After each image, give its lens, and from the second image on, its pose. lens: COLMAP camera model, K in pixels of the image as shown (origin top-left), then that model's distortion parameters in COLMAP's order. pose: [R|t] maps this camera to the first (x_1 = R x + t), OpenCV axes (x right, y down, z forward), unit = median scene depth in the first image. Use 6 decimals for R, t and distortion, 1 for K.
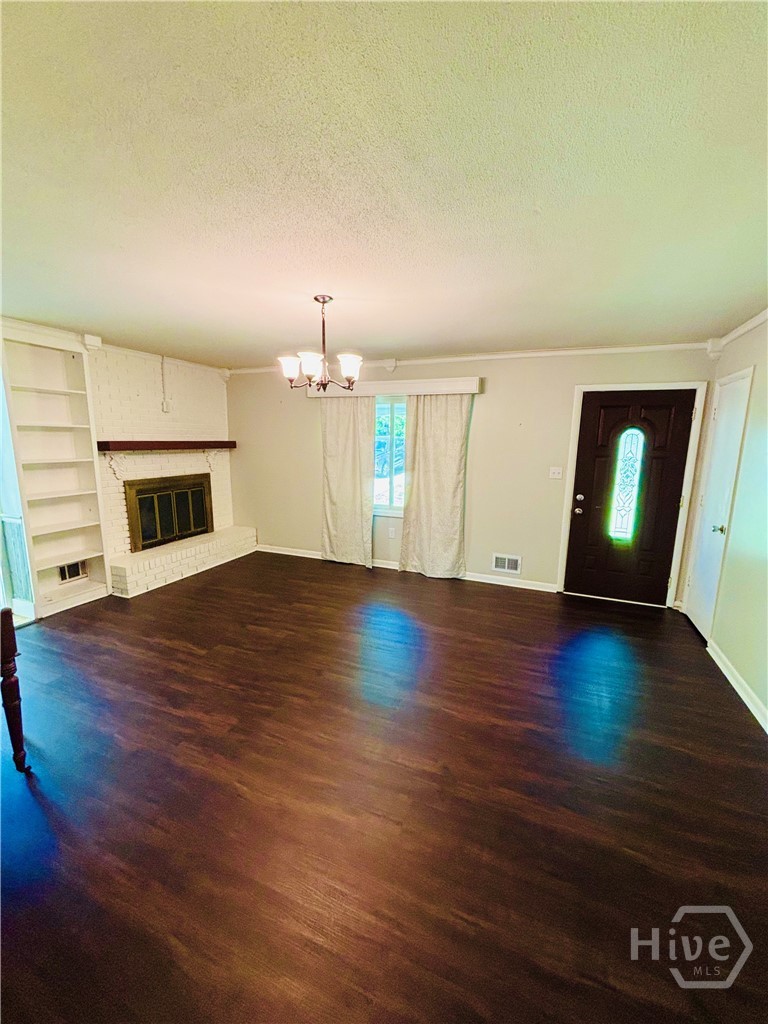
lens RADIAL K [[405.0, 0, 384.0], [0, 405.0, 512.0], [0, 0, 1]] dist [-0.000203, -0.000017]
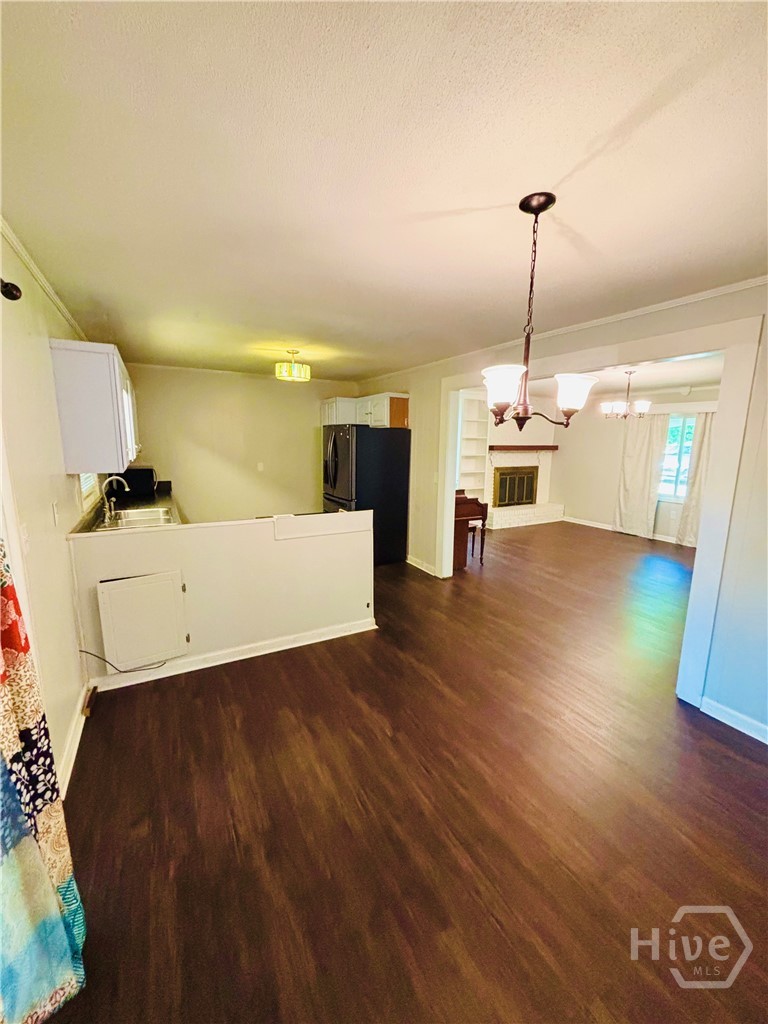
lens RADIAL K [[411.0, 0, 387.5], [0, 411.0, 512.8], [0, 0, 1]] dist [-0.001294, -0.000155]
pose [[0.777699, 0.109278, -0.619066, 0.128600], [-0.115412, 0.992856, 0.030274, 0.115777], [0.617952, 0.047904, 0.784755, -0.665078]]
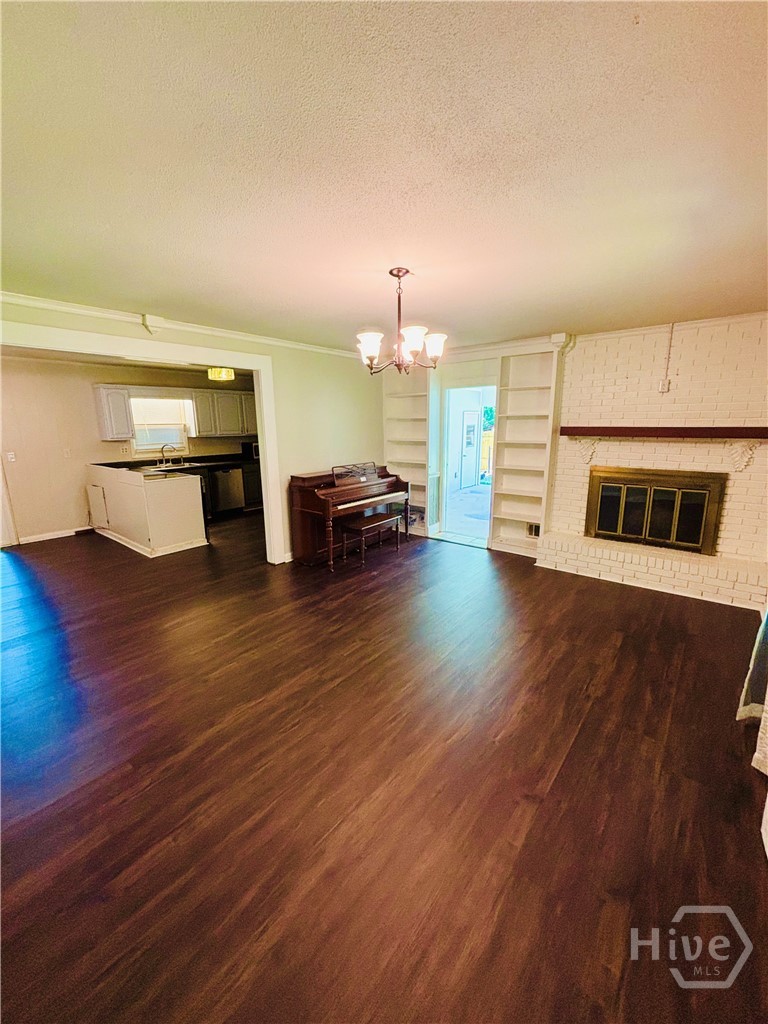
lens RADIAL K [[411.0, 0, 387.5], [0, 411.0, 512.8], [0, 0, 1]] dist [-0.001294, -0.000155]
pose [[-0.278980, 0.194510, -0.940391, 0.463322], [-0.168394, 0.954189, 0.247320, -0.122993], [0.945417, 0.227354, -0.233446, 0.718460]]
